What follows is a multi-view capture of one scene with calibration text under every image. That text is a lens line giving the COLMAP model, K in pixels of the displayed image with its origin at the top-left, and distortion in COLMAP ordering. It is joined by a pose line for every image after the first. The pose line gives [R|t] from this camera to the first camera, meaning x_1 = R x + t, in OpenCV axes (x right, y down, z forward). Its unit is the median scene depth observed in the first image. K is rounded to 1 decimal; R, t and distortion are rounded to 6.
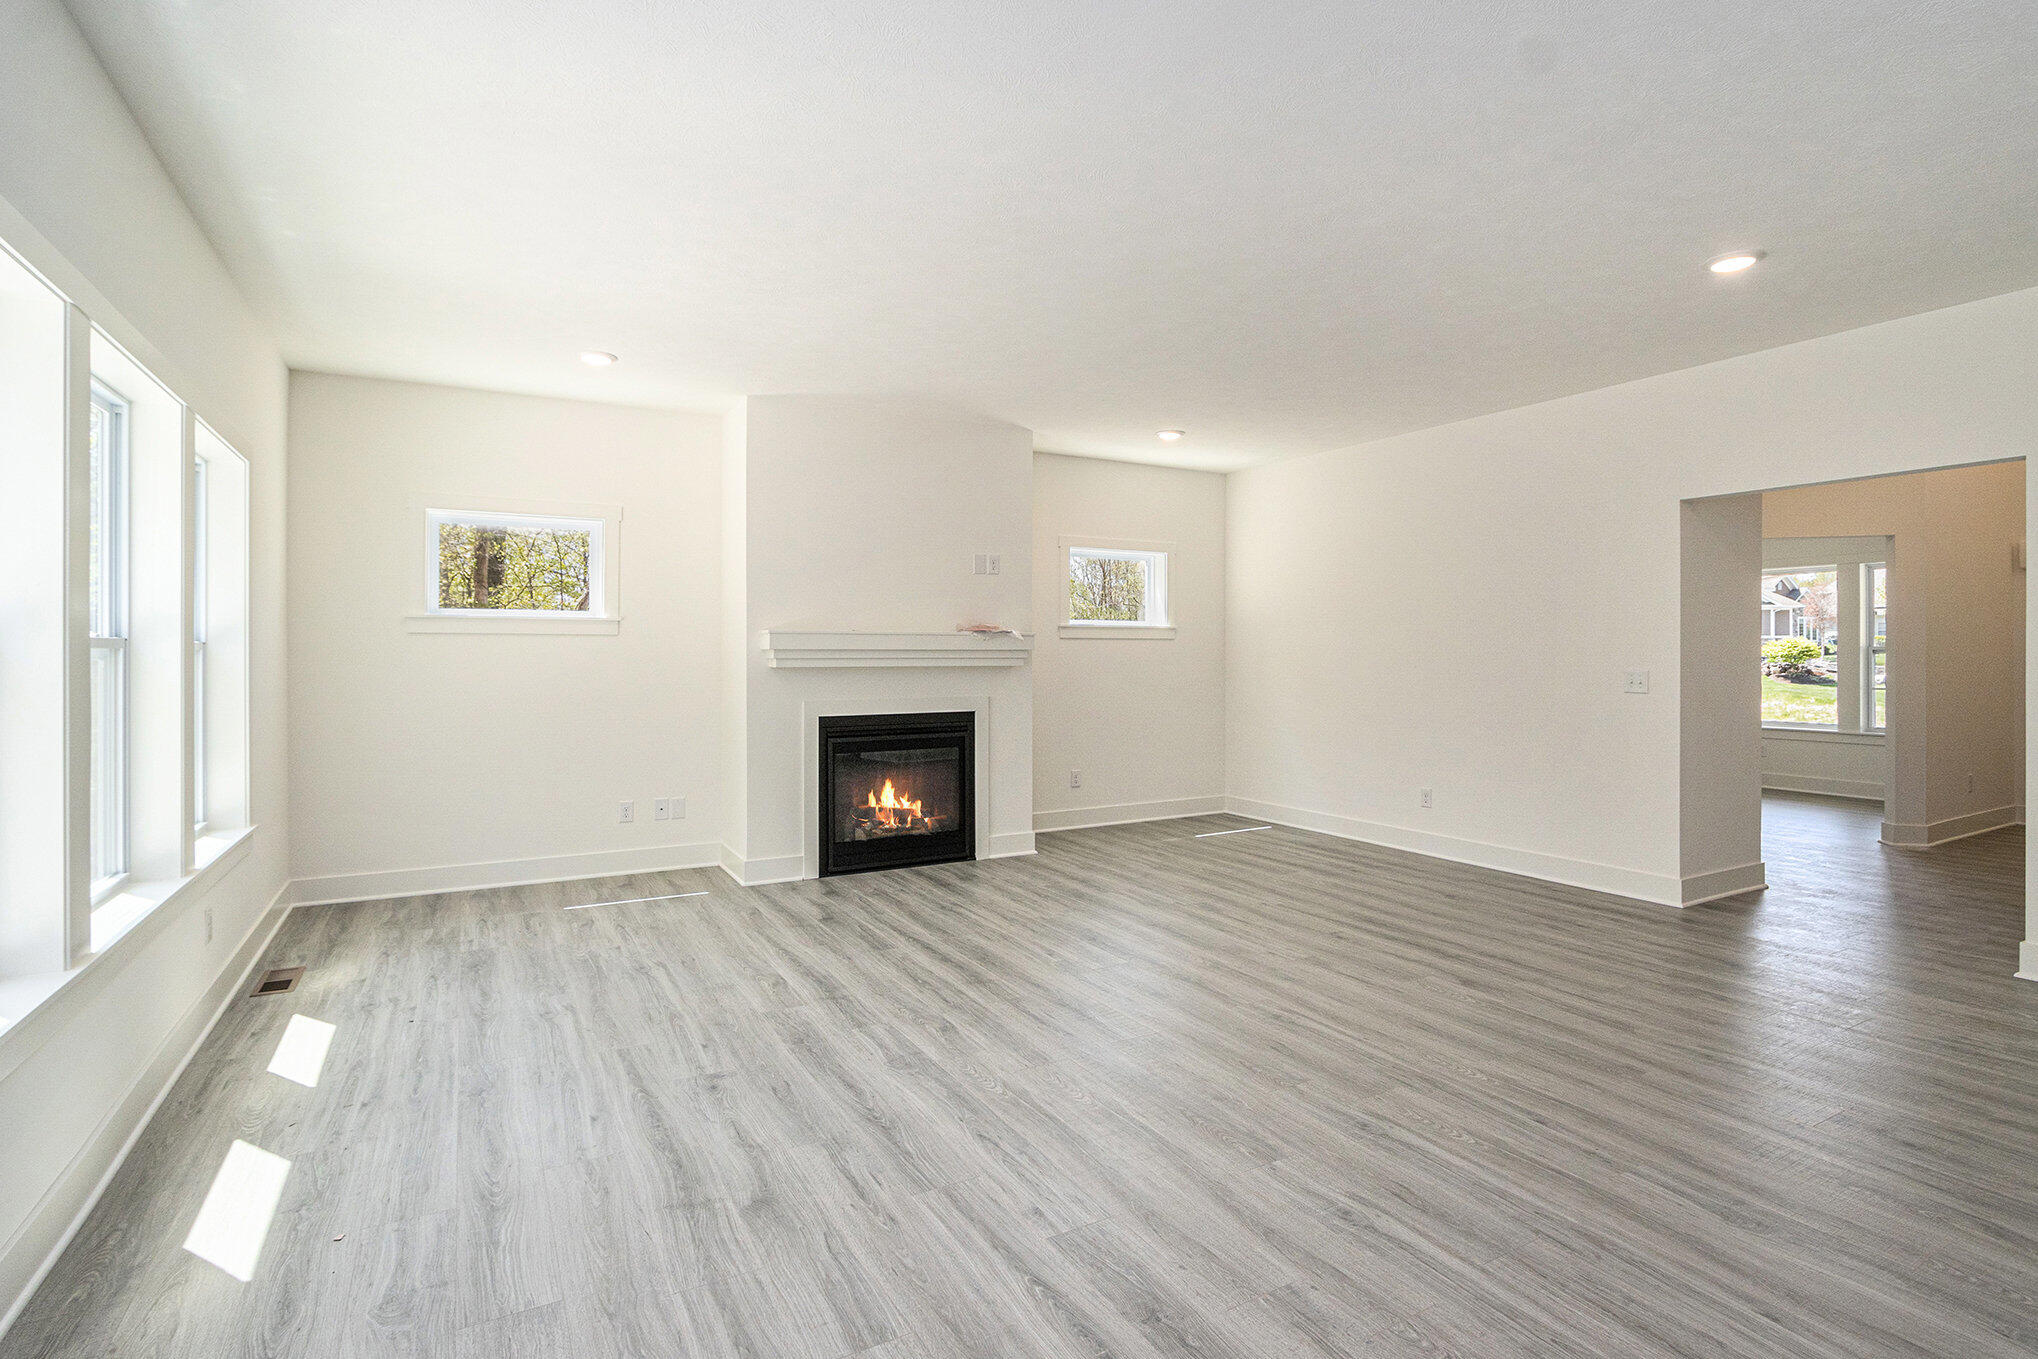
lens RADIAL K [[946.8, 0, 1022.6], [0, 946.8, 655.0], [0, 0, 1]] dist [-0.001288, -0.008184]
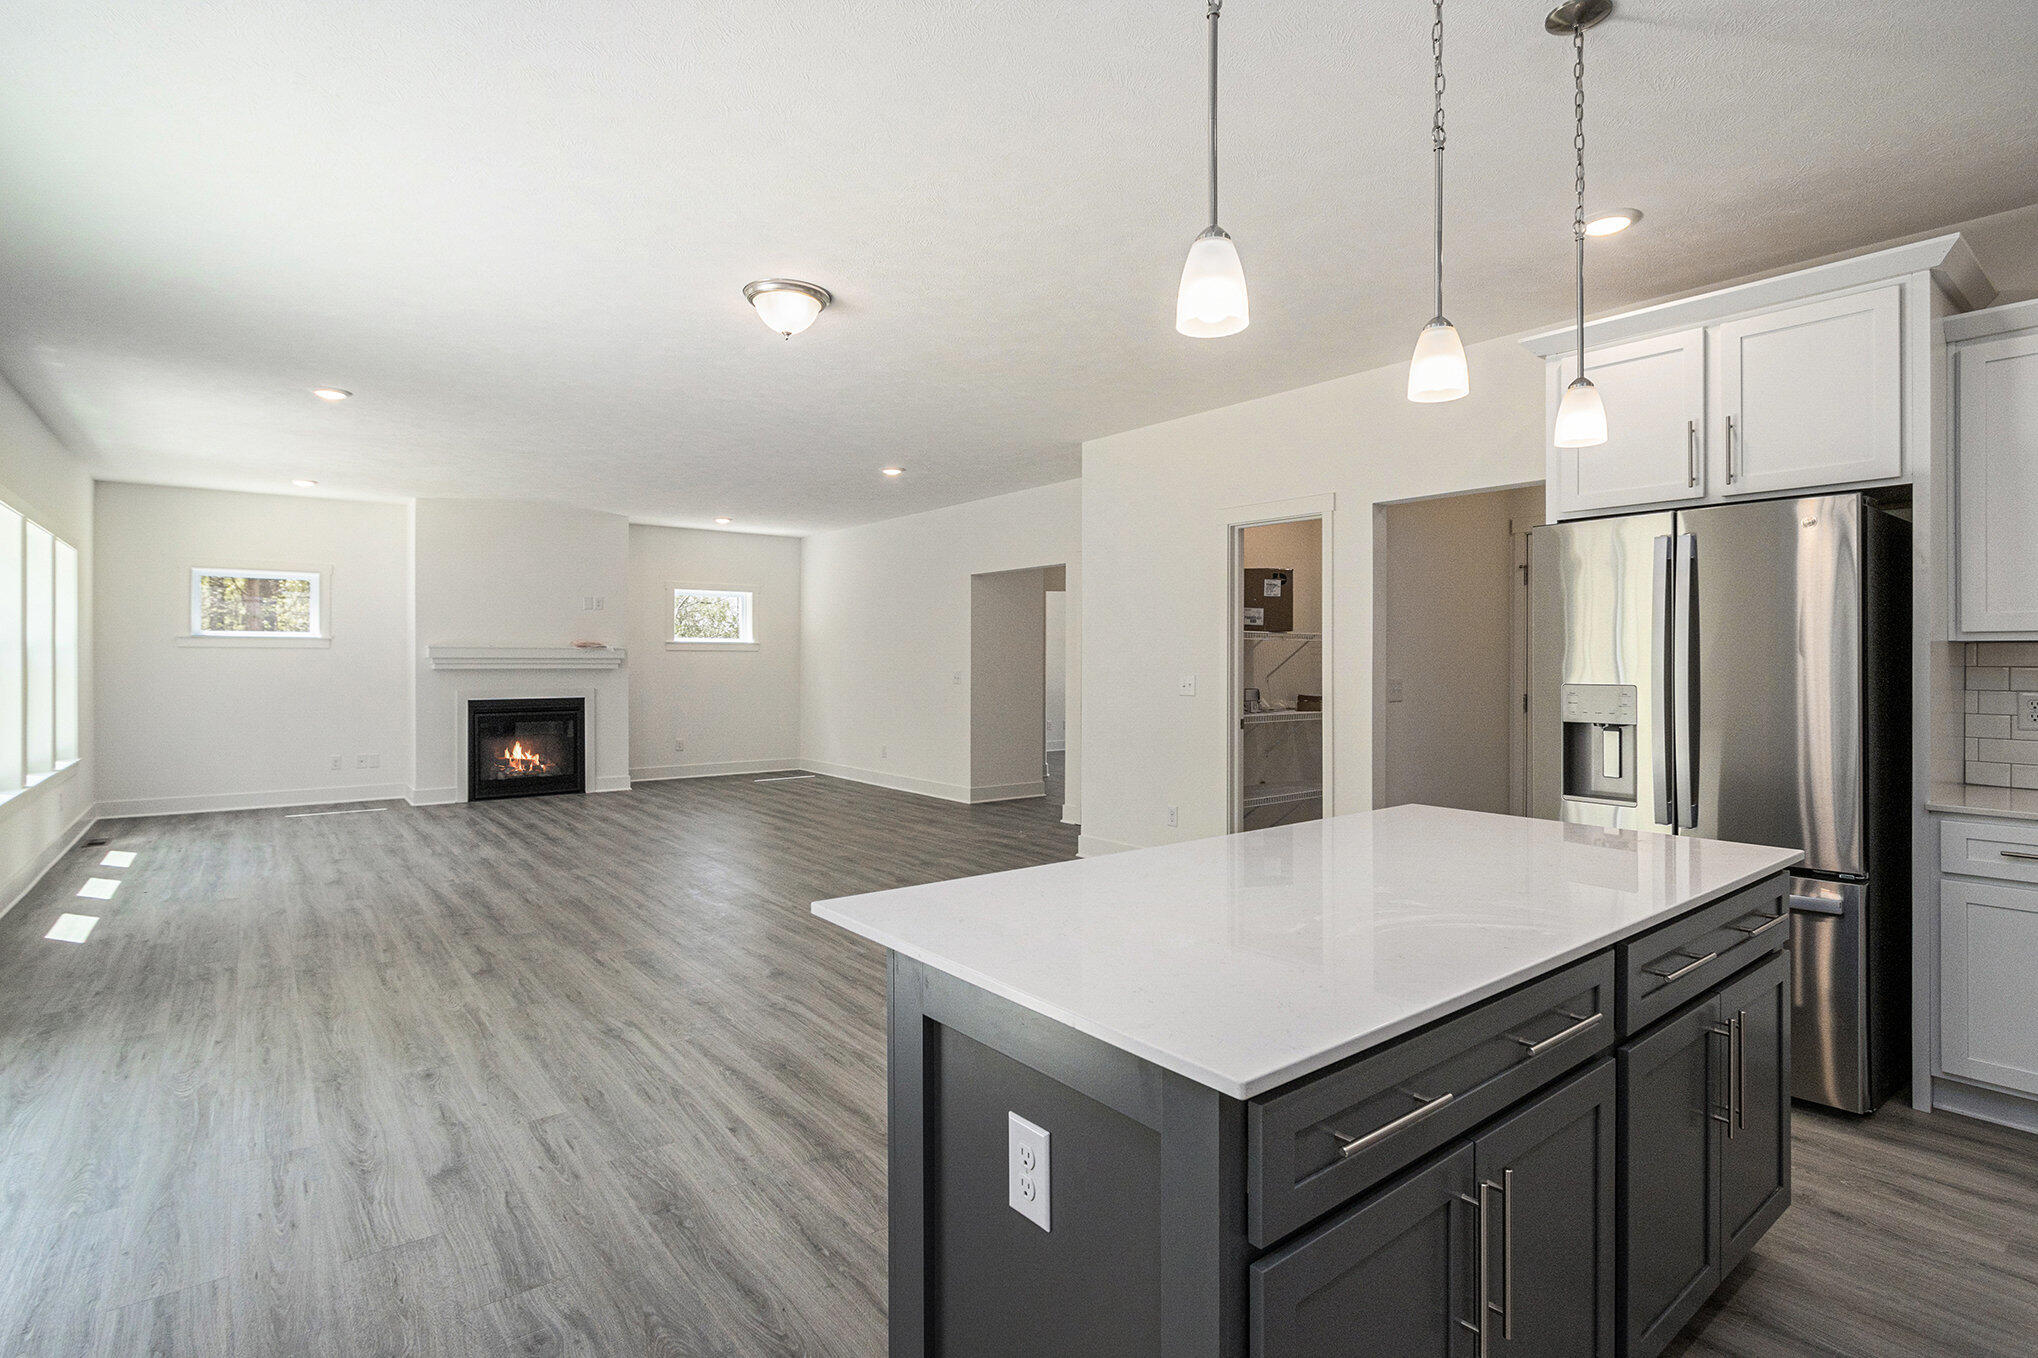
lens RADIAL K [[977.3, 0, 1017.3], [0, 977.3, 662.2], [0, 0, 1]] dist [0.000879, 0.000255]
pose [[0.991298, 0.001894, 0.131626, 0.474096], [-0.001903, 0.999998, -0.000050, -0.000376], [-0.131626, -0.000201, 0.991299, -0.728398]]
